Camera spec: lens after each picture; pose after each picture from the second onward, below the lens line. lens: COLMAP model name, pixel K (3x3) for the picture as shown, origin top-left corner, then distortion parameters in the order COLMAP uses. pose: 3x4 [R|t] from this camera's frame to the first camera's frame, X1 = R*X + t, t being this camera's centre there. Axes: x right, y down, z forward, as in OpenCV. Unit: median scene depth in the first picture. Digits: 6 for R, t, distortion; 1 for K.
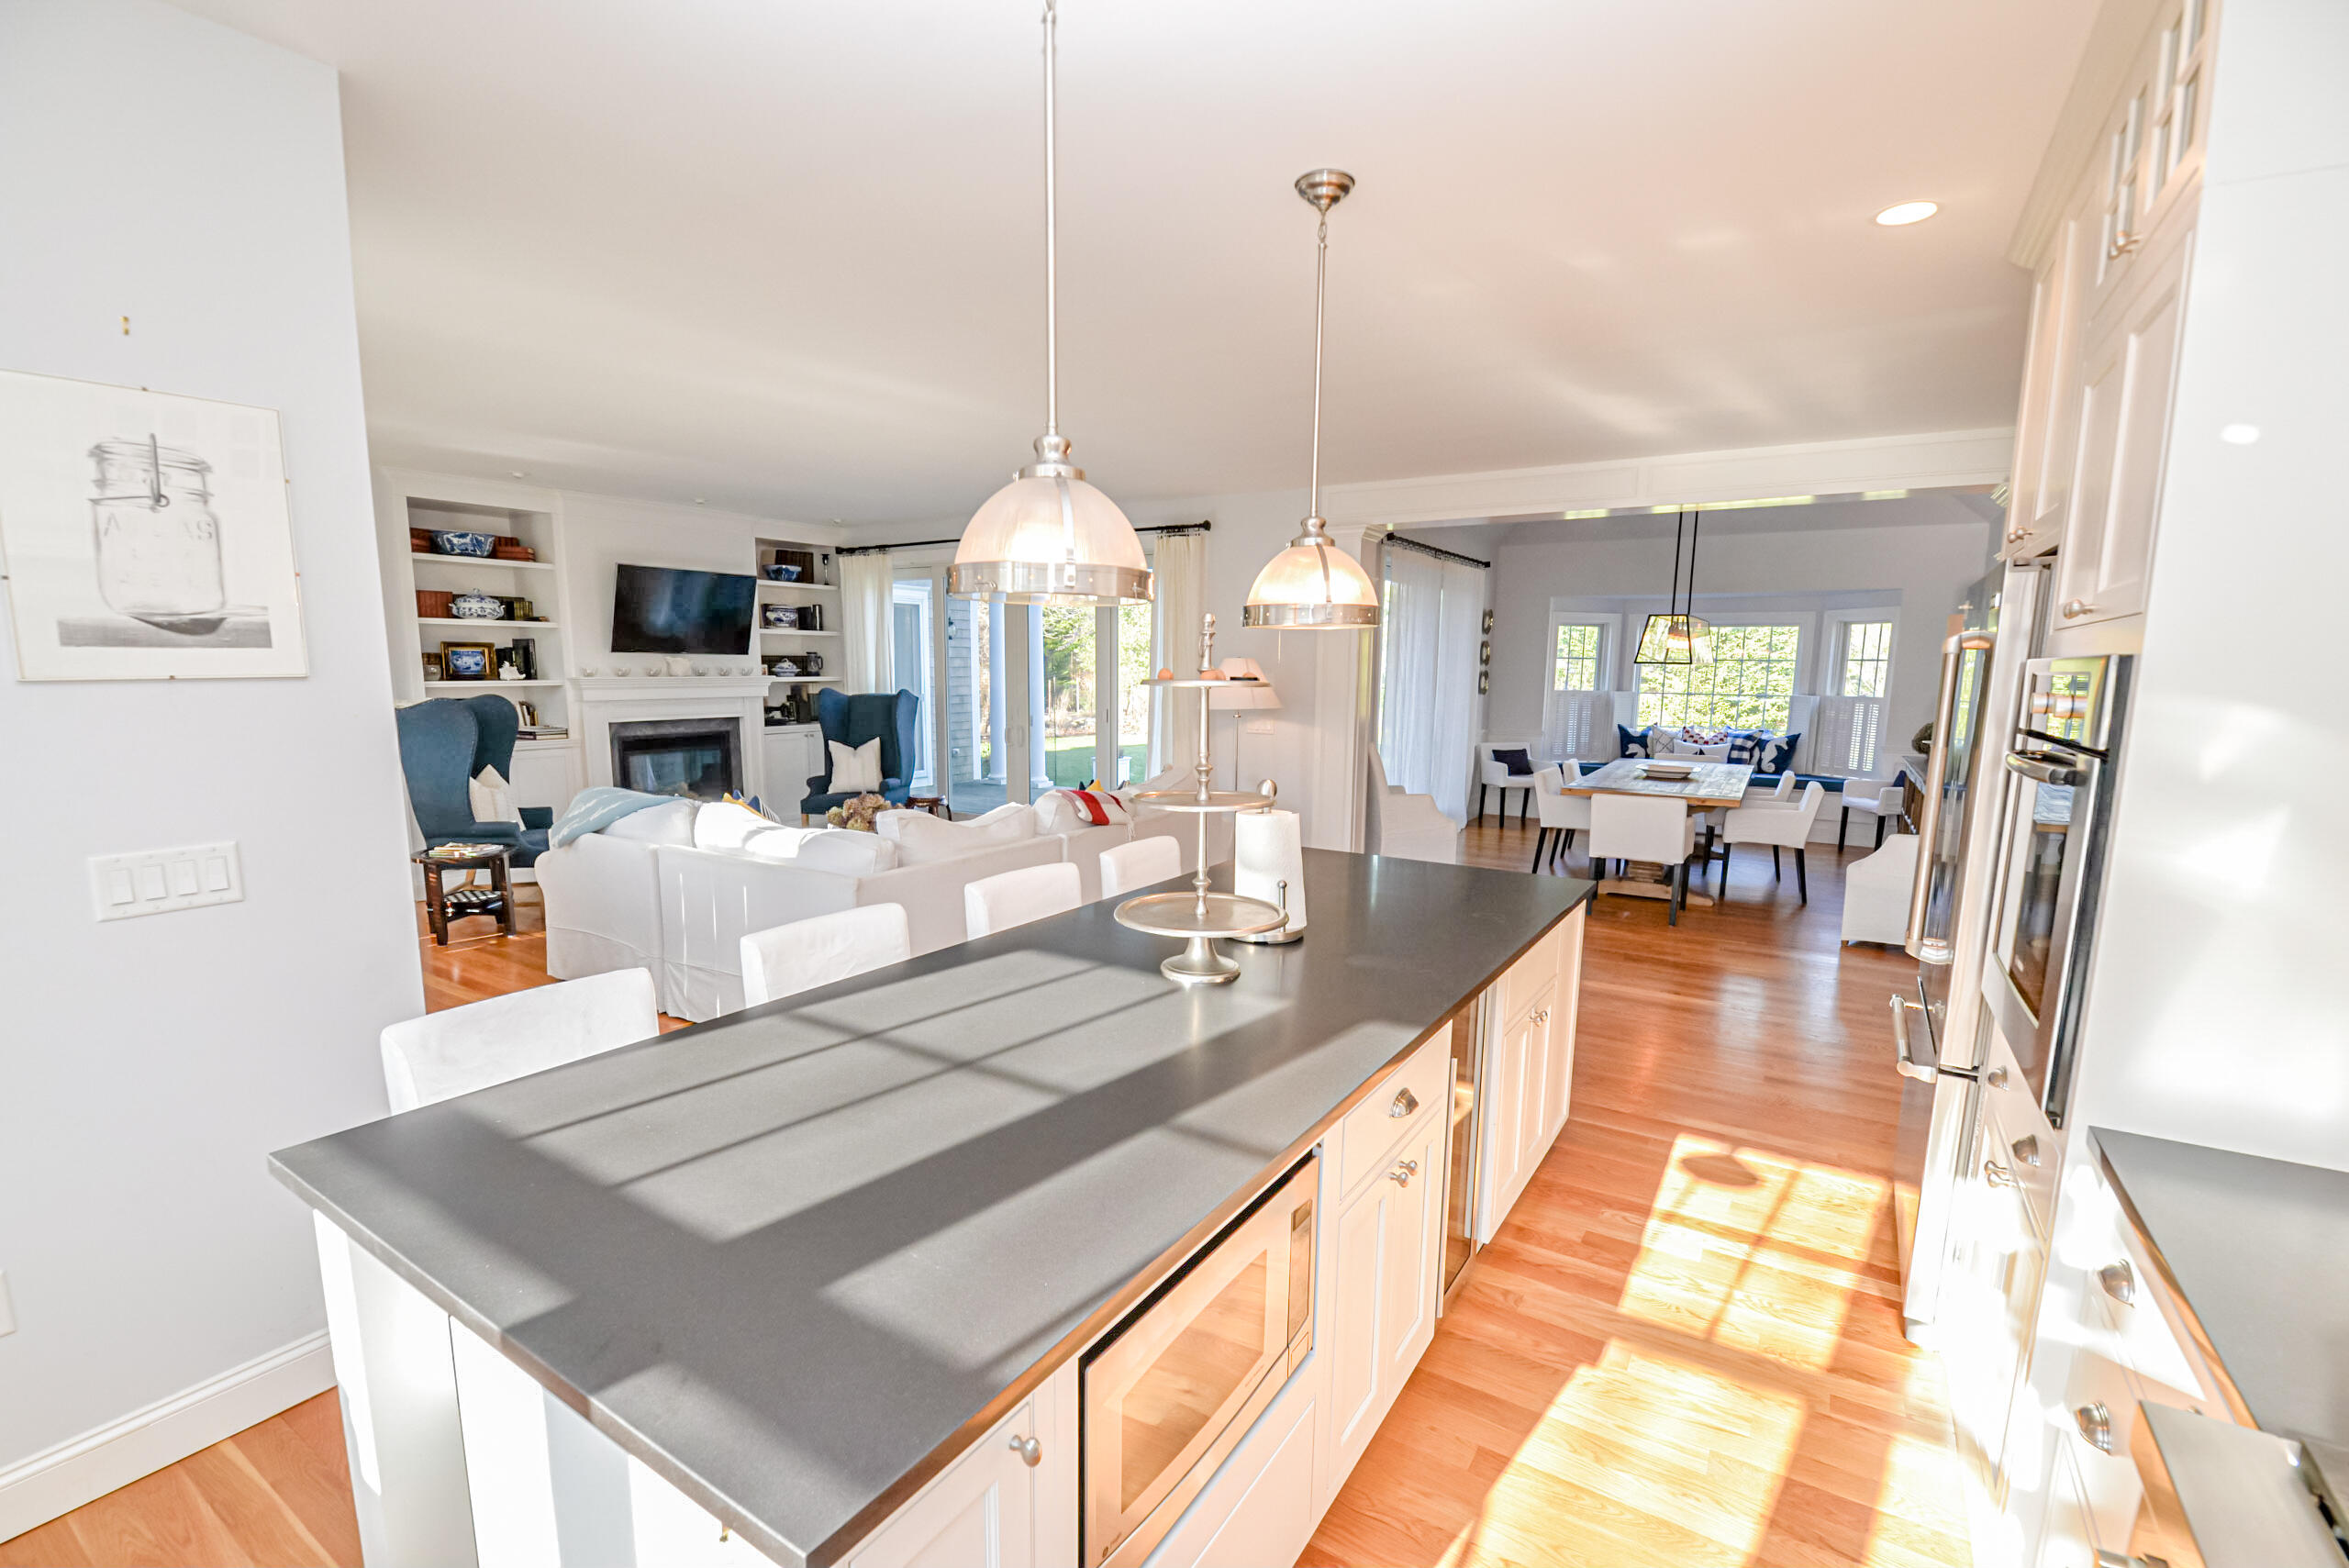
lens RADIAL K [[1034.0, 0, 1163.7], [0, 1034.0, 813.6], [0, 0, 1]] dist [-0.001319, -0.000291]
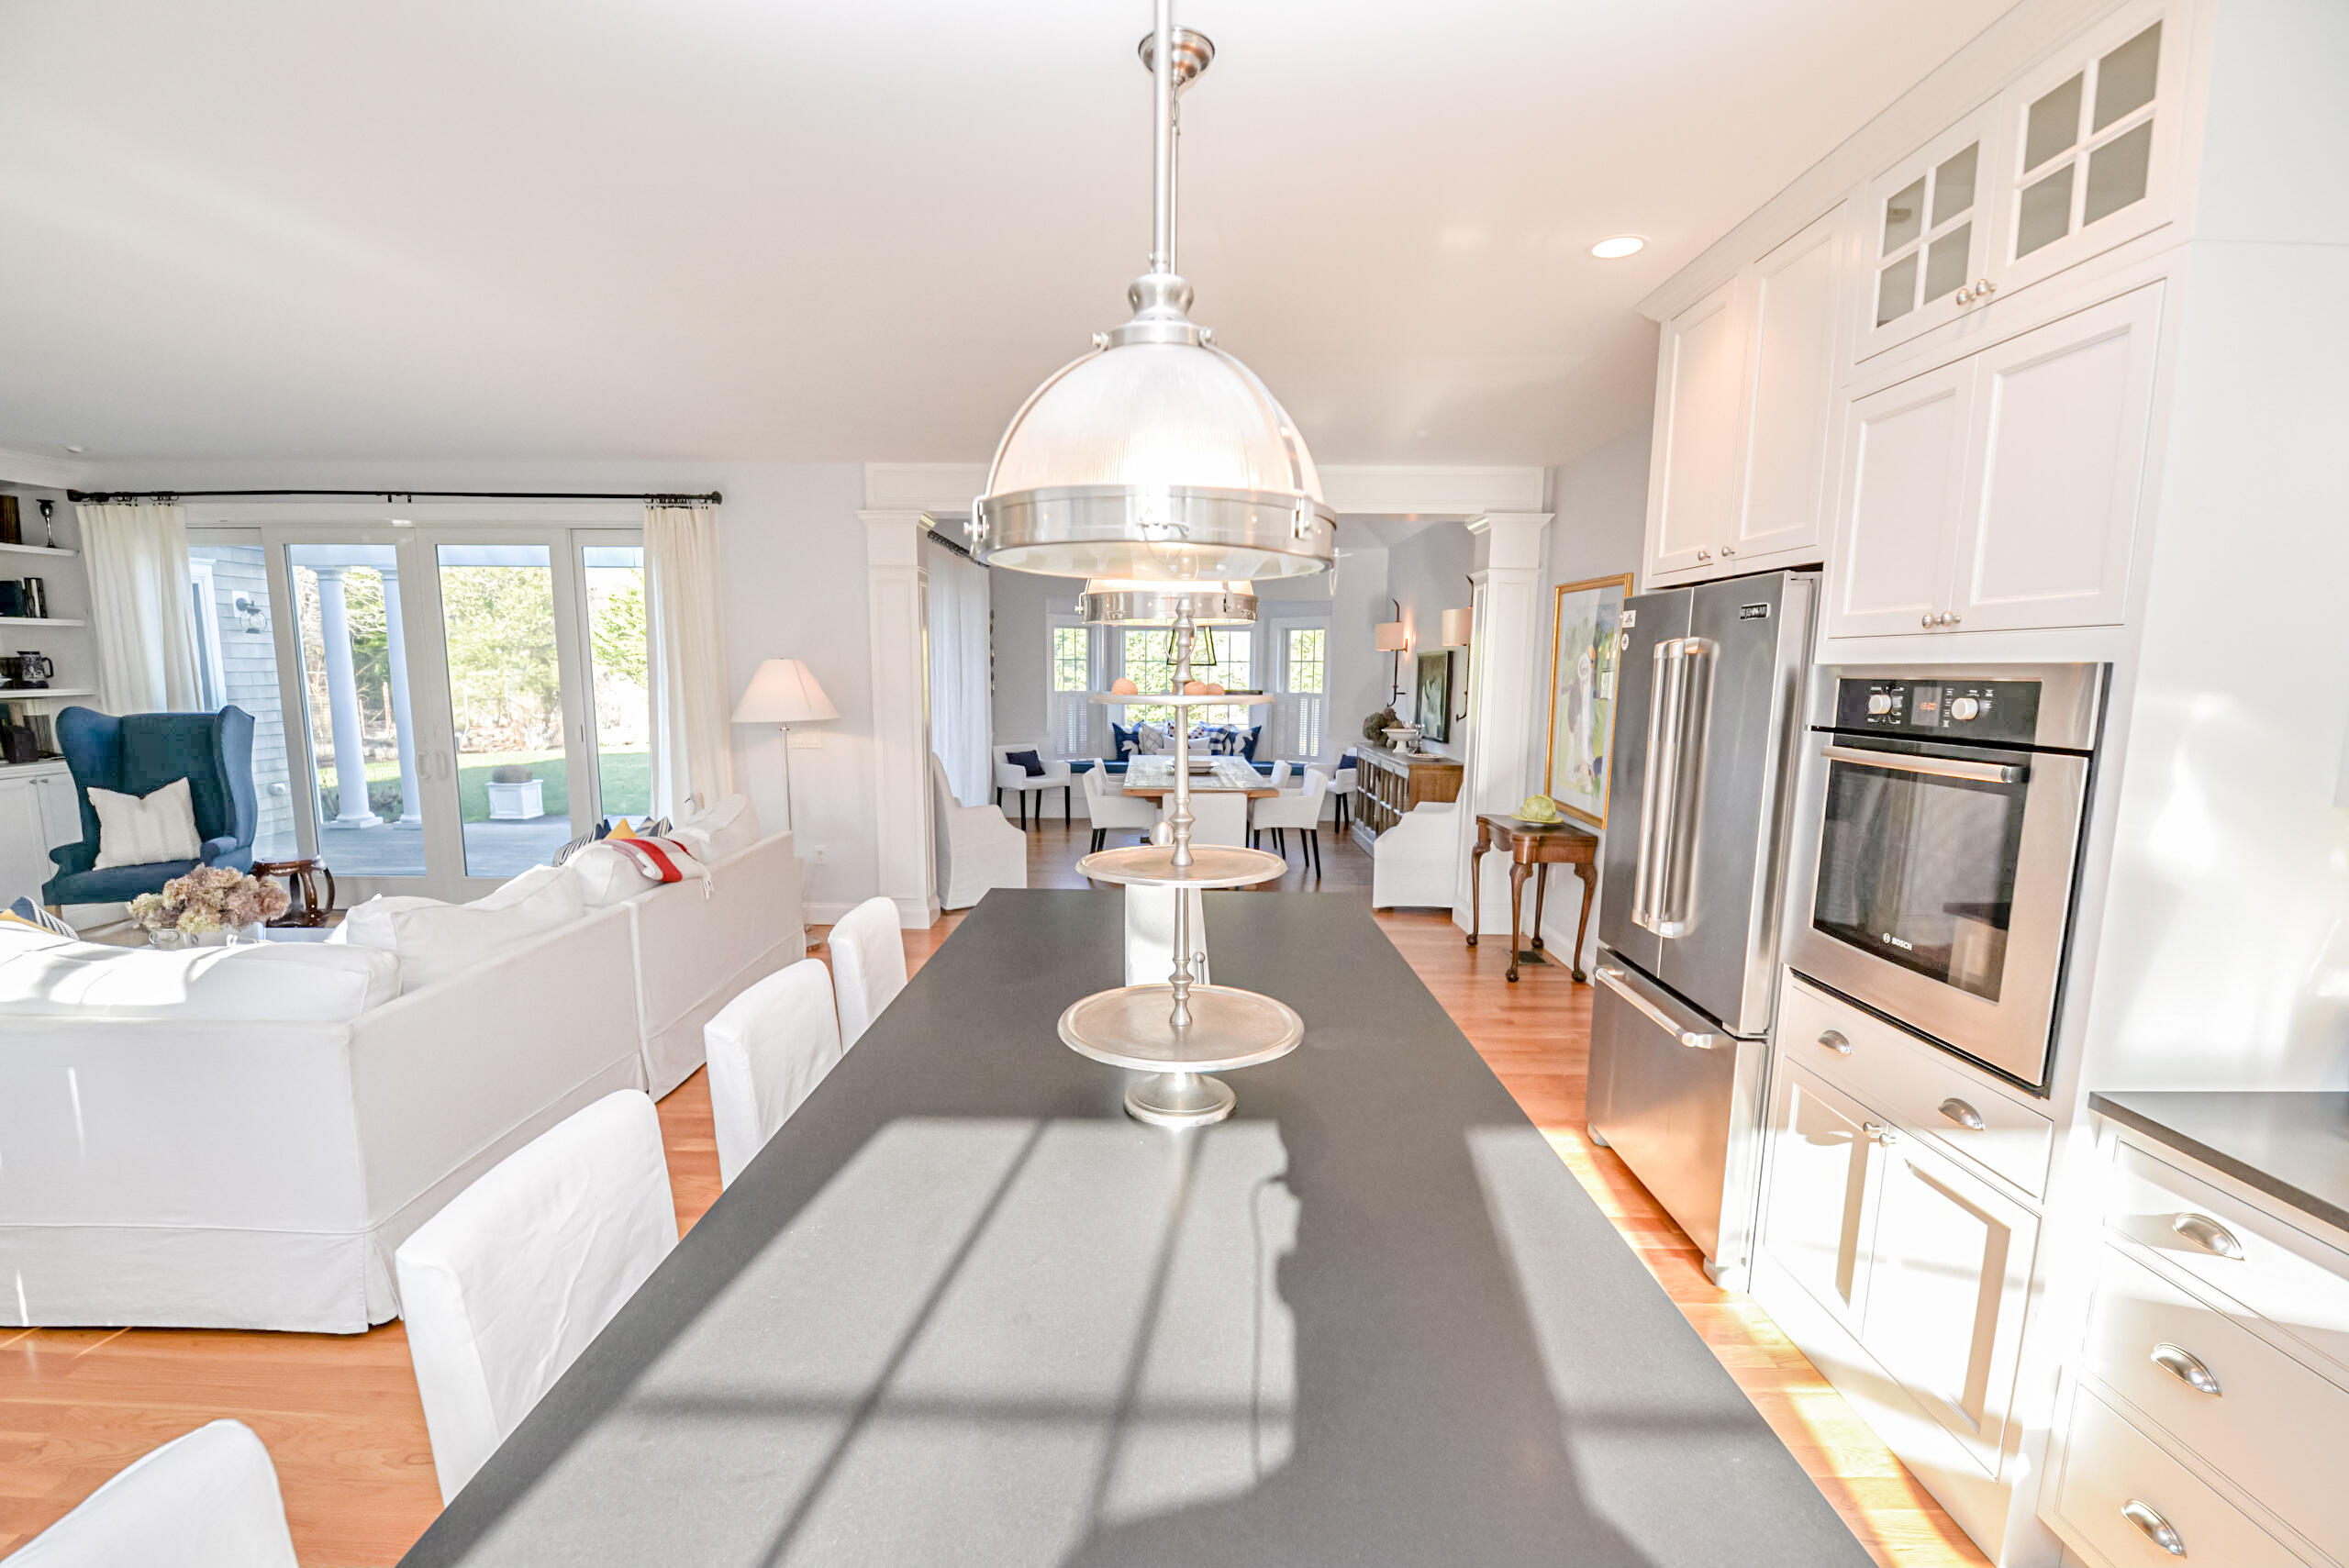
lens RADIAL K [[1030.8, 0, 1162.2], [0, 1030.8, 817.9], [0, 0, 1]] dist [0.001982, -0.009978]
pose [[0.849802, -0.079255, 0.521109, -0.085828], [0.077127, 0.996687, 0.025809, -0.016297], [-0.521428, 0.018259, 0.853100, 0.103217]]
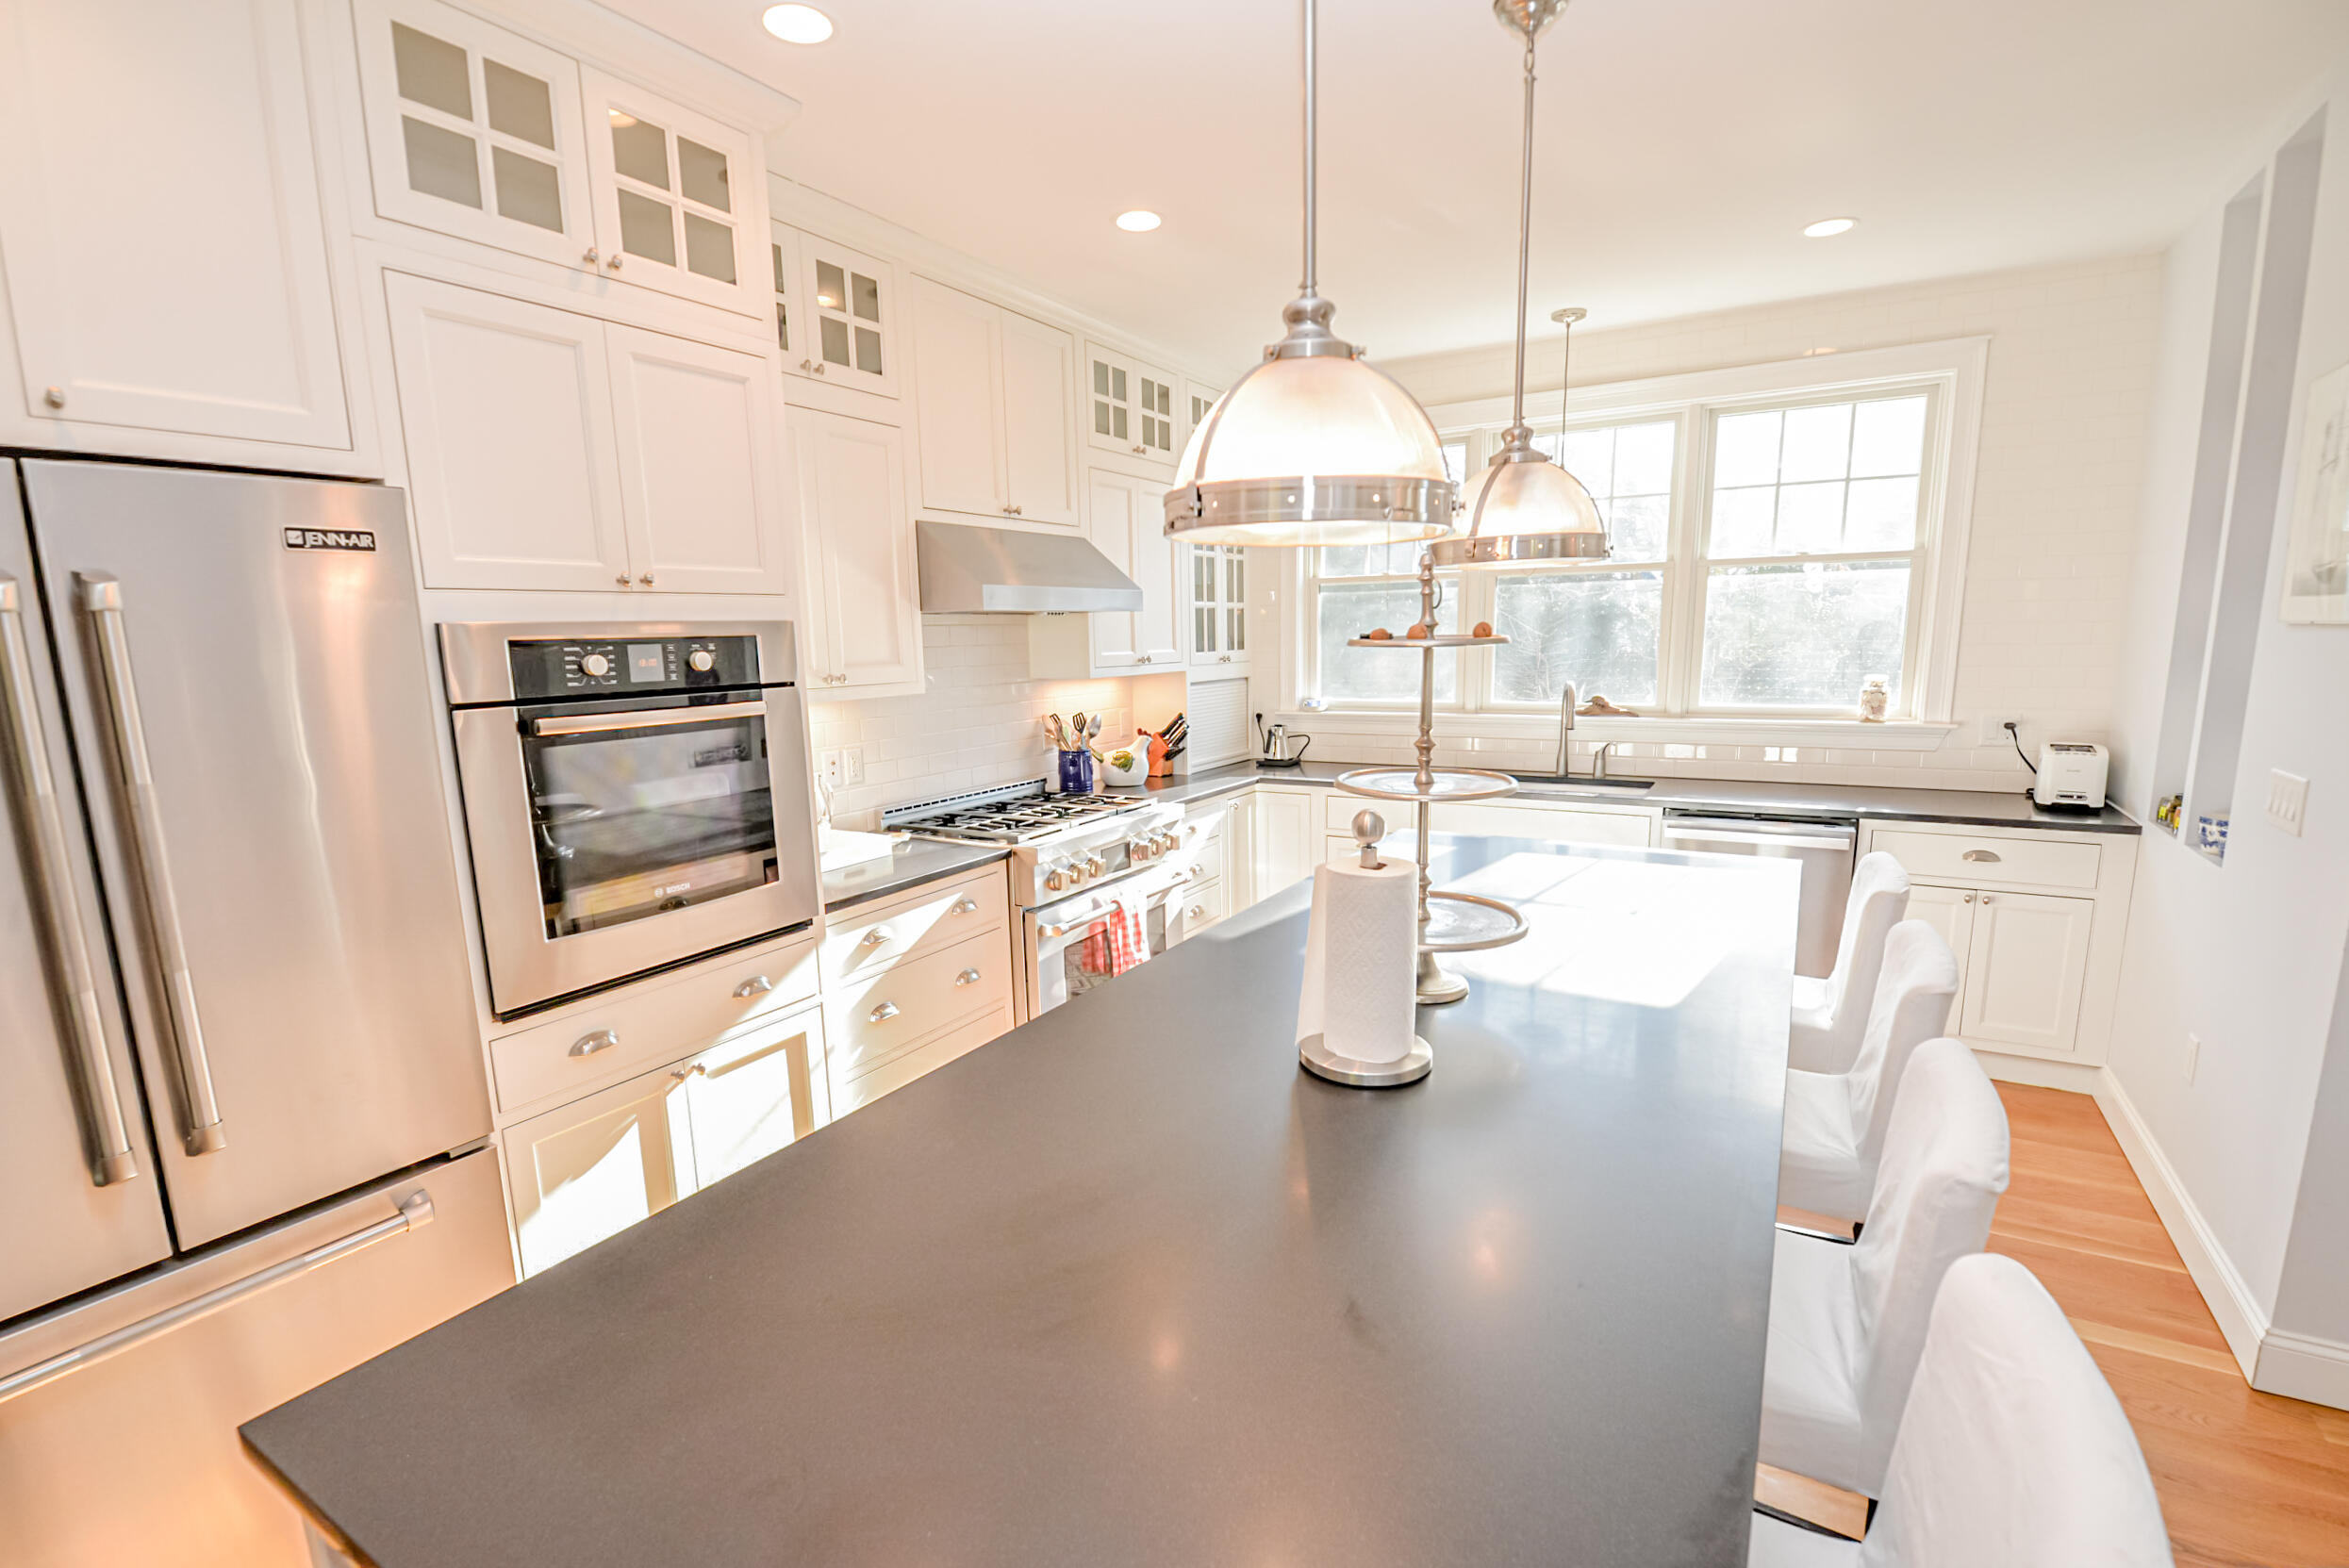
lens RADIAL K [[1034.0, 0, 1163.7], [0, 1034.0, 813.6], [0, 0, 1]] dist [-0.001319, -0.000291]
pose [[-0.999873, 0.015896, 0.000627, 0.063345], [0.015285, 0.948986, 0.314947, -0.063558], [0.004411, 0.314917, -0.949109, 0.455786]]
